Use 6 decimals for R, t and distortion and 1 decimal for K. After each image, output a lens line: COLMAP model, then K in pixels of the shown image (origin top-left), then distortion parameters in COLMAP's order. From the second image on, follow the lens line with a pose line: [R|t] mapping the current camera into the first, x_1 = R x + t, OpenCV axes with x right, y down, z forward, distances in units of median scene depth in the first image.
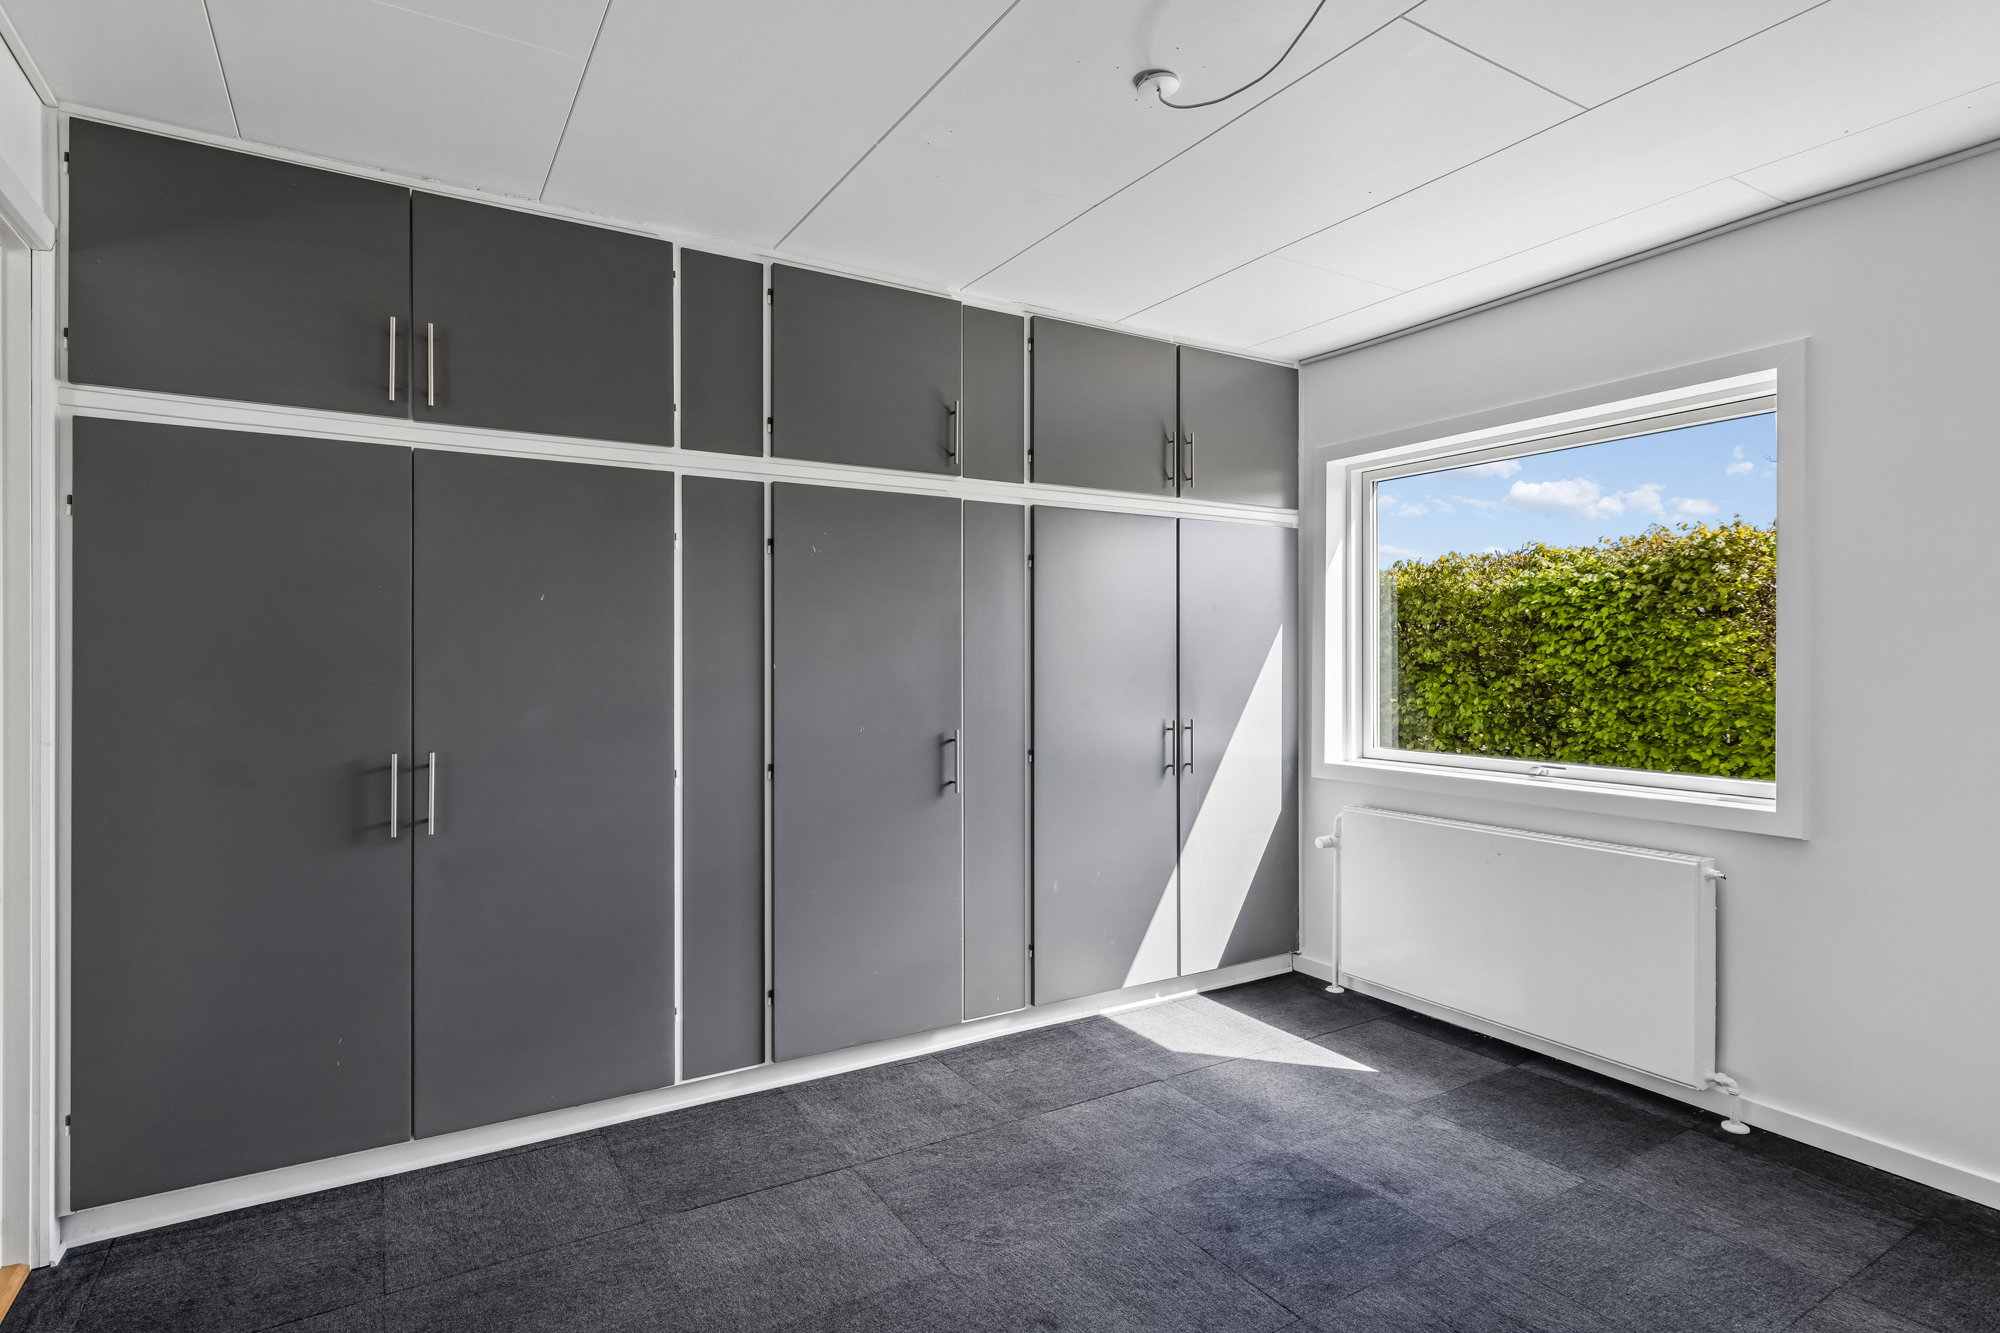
lens RADIAL K [[1072.1, 0, 998.1], [0, 1072.1, 666.8], [0, 0, 1]] dist [-0.000069, -0.000477]
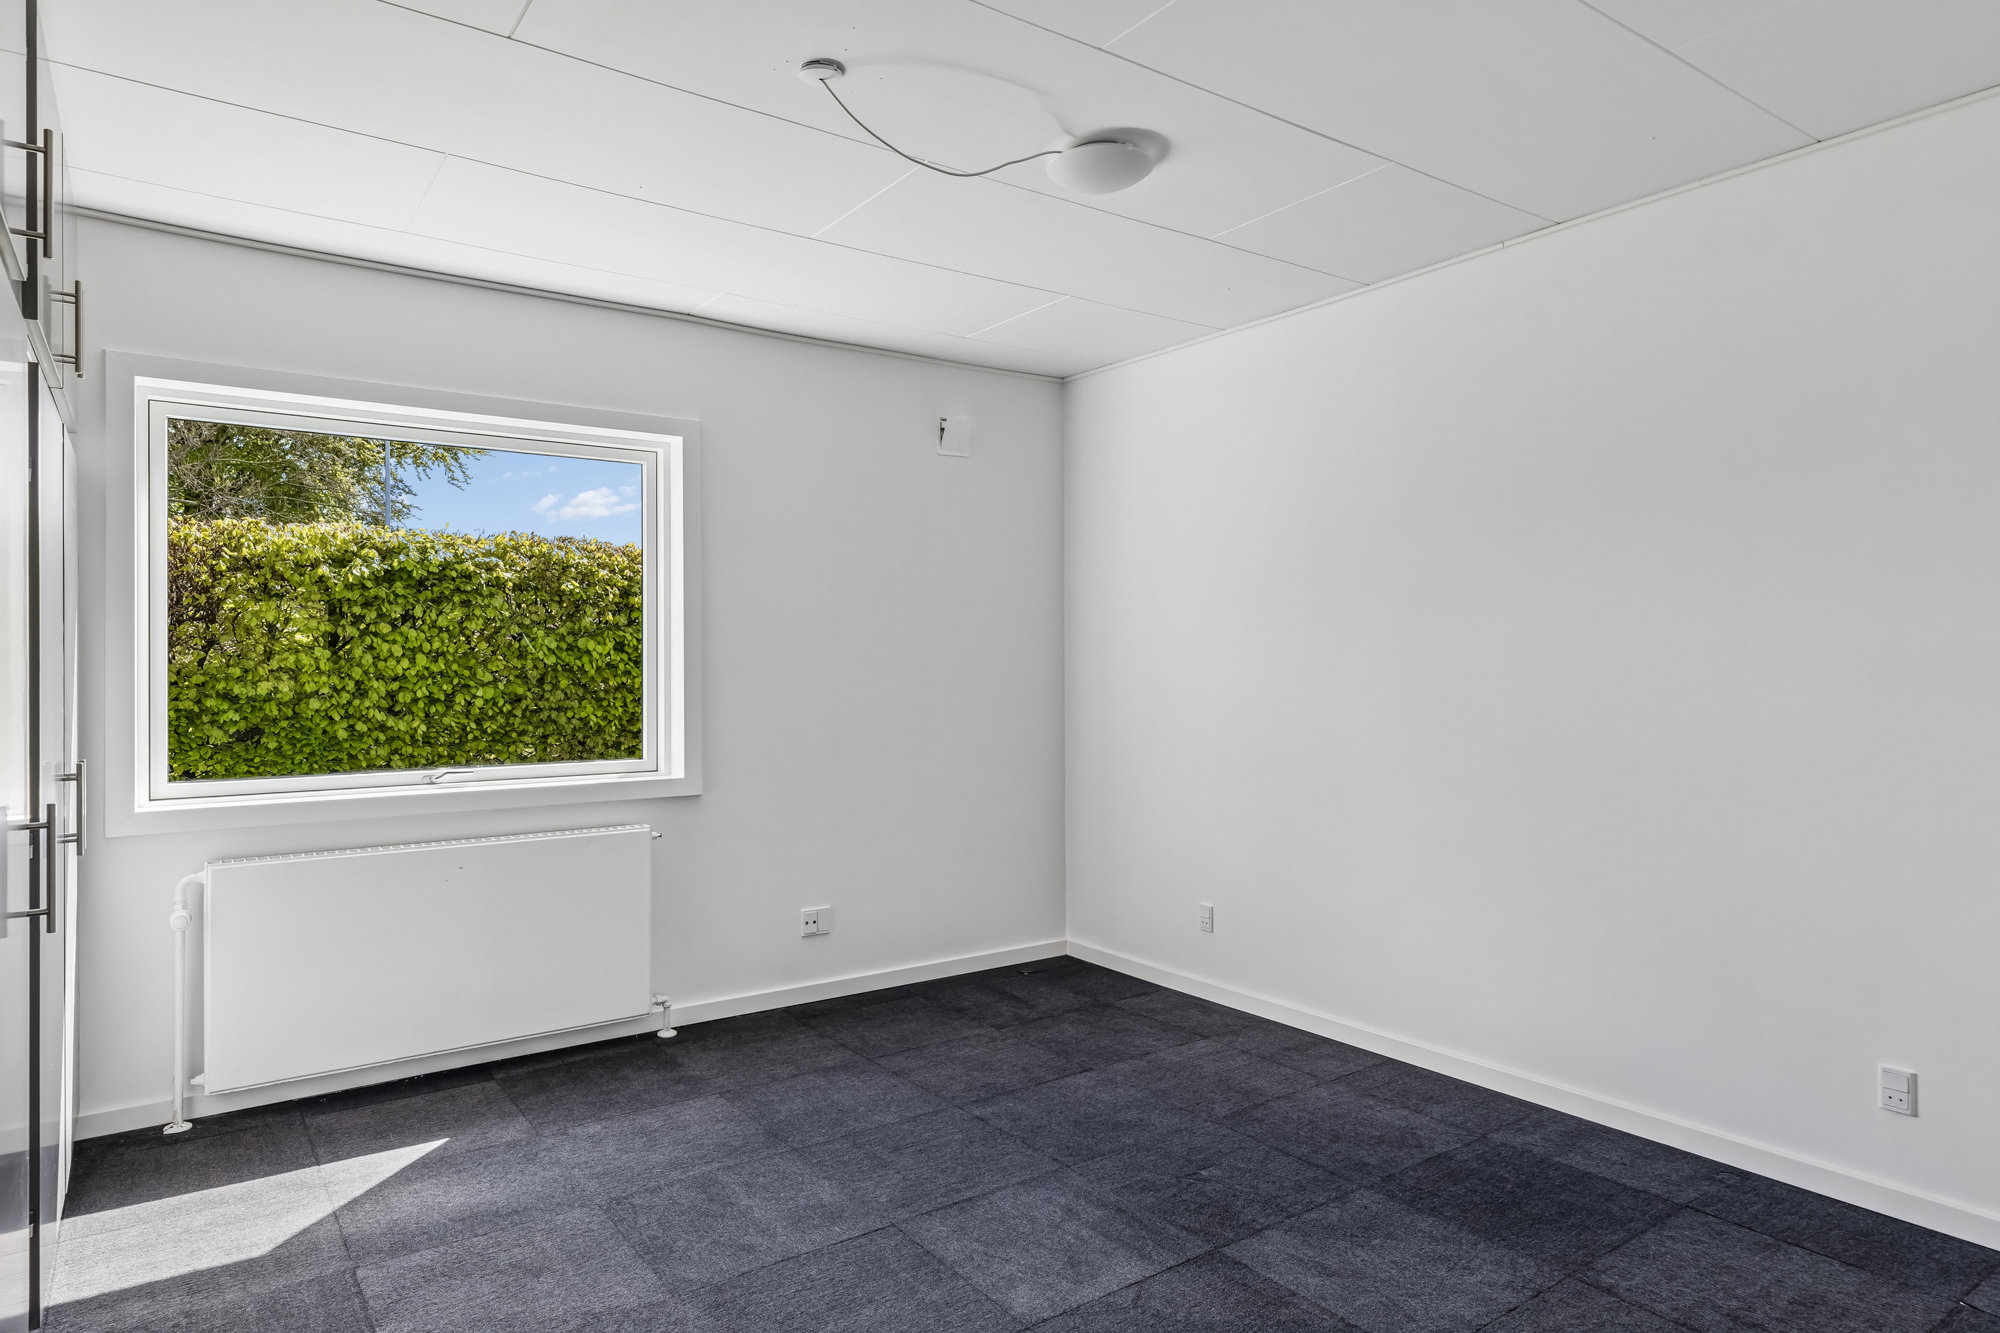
lens RADIAL K [[1164.2, 0, 1037.7], [0, 1164.2, 679.8], [0, 0, 1]] dist [0.013963, -0.003960]
pose [[-0.106719, -0.012891, 0.994206, -0.646995], [0.014816, 0.999784, 0.014554, 0.001432], [-0.994179, 0.016283, -0.106505, 0.640908]]
